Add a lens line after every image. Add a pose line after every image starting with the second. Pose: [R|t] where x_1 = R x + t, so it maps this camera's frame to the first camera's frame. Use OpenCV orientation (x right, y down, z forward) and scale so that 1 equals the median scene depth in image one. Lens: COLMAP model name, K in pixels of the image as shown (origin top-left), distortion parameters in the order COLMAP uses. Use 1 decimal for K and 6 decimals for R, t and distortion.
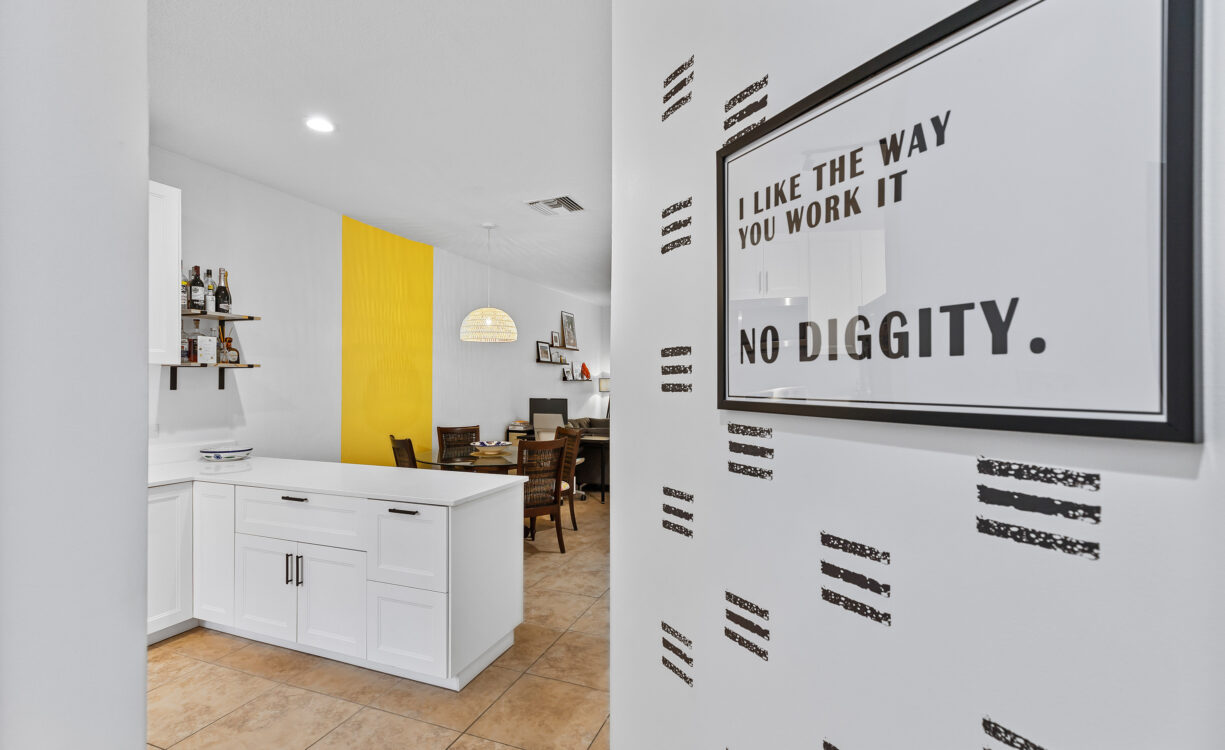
lens RADIAL K [[570.2, 0, 615.7], [0, 570.2, 381.5], [0, 0, 1]] dist [-0.003254, -0.000991]
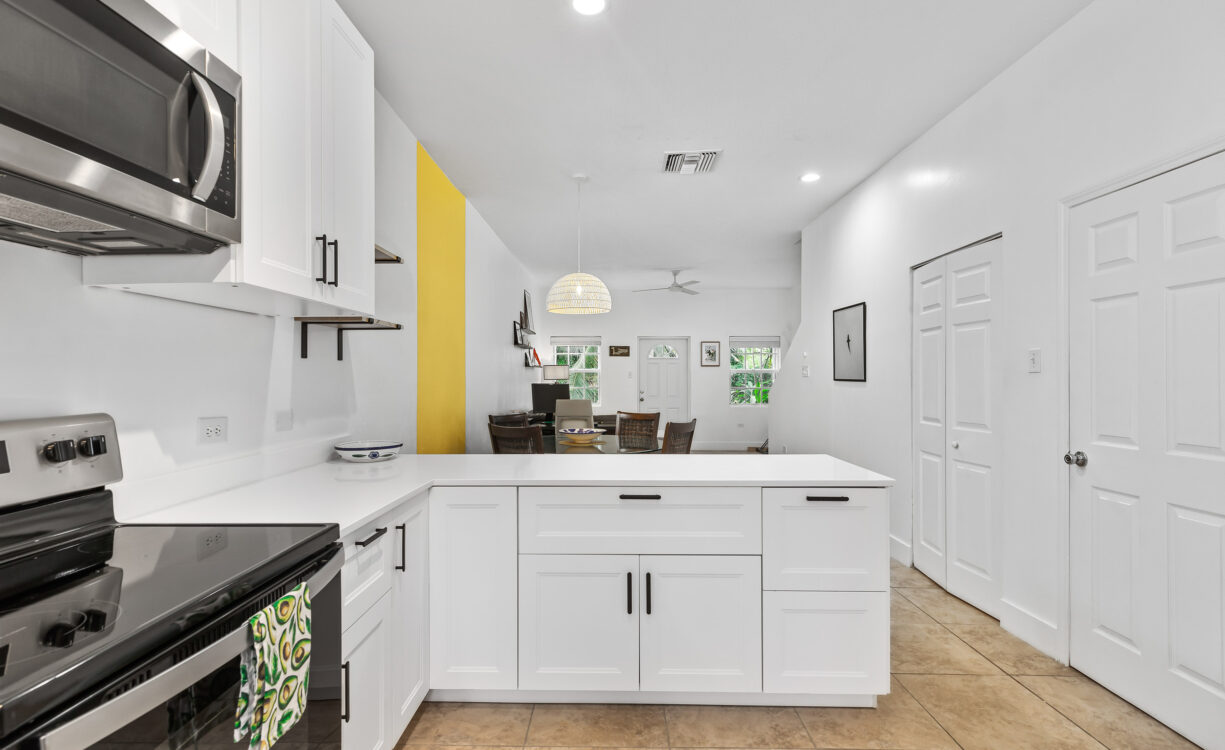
lens RADIAL K [[570.2, 0, 617.2], [0, 570.2, 377.3], [0, 0, 1]] dist [-0.003254, -0.000991]
pose [[0.937772, -0.005253, 0.347211, -0.288972], [0.005171, 0.999986, 0.001163, 0.016663], [-0.347213, 0.000704, 0.937786, 0.107625]]
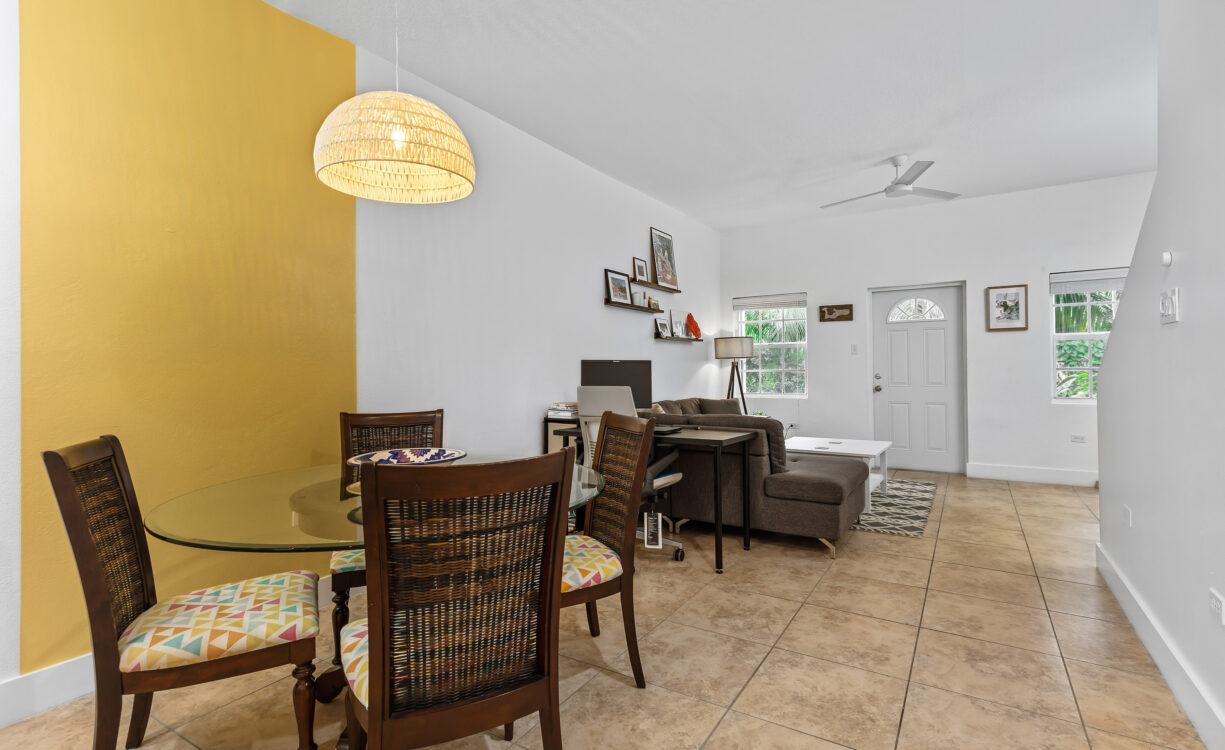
lens RADIAL K [[570.2, 0, 619.6], [0, 570.2, 365.2], [0, 0, 1]] dist [-0.003254, -0.000991]
pose [[0.977769, -0.018479, -0.208869, -0.000551], [0.017751, 0.999828, -0.005356, 0.032300], [0.208932, 0.001529, 0.977929, 0.408445]]
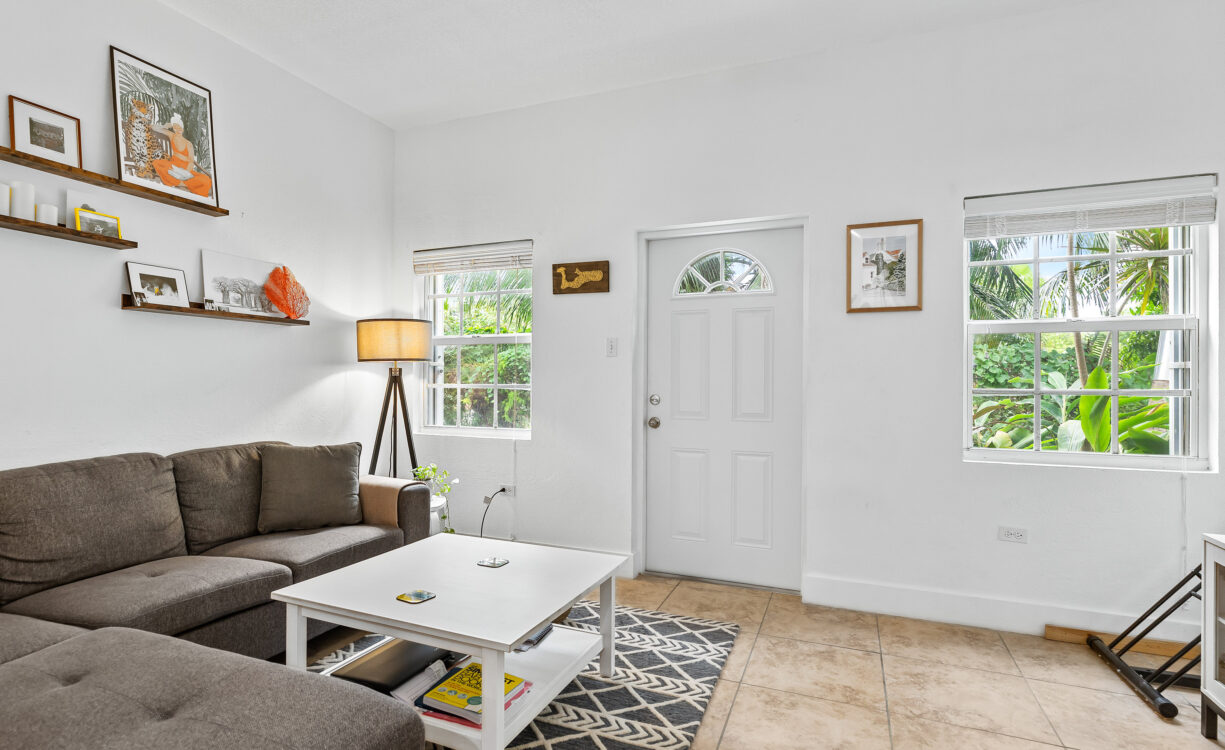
lens RADIAL K [[603.9, 0, 577.6], [0, 603.9, 385.6], [0, 0, 1]] dist [-0.003984, -0.002351]
pose [[0.996232, -0.002257, -0.086702, 0.157333], [0.002983, 0.999962, 0.008250, 0.035763], [0.086680, -0.008477, 0.996200, 0.787009]]
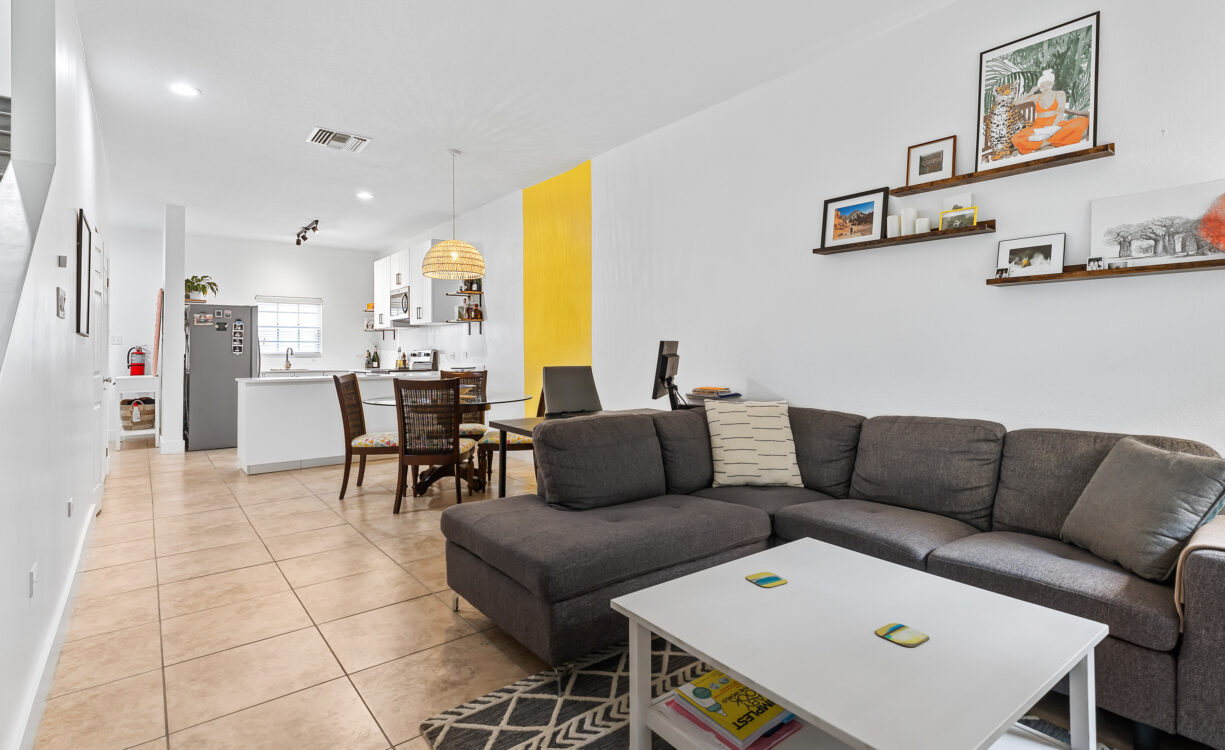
lens RADIAL K [[570.2, 0, 631.7], [0, 570.2, 347.6], [0, 0, 1]] dist [-0.003254, -0.000991]
pose [[-0.497158, -0.002356, -0.867657, 0.270582], [0.007708, 0.999945, -0.007131, 0.032789], [0.867626, -0.010233, -0.497112, 1.053217]]
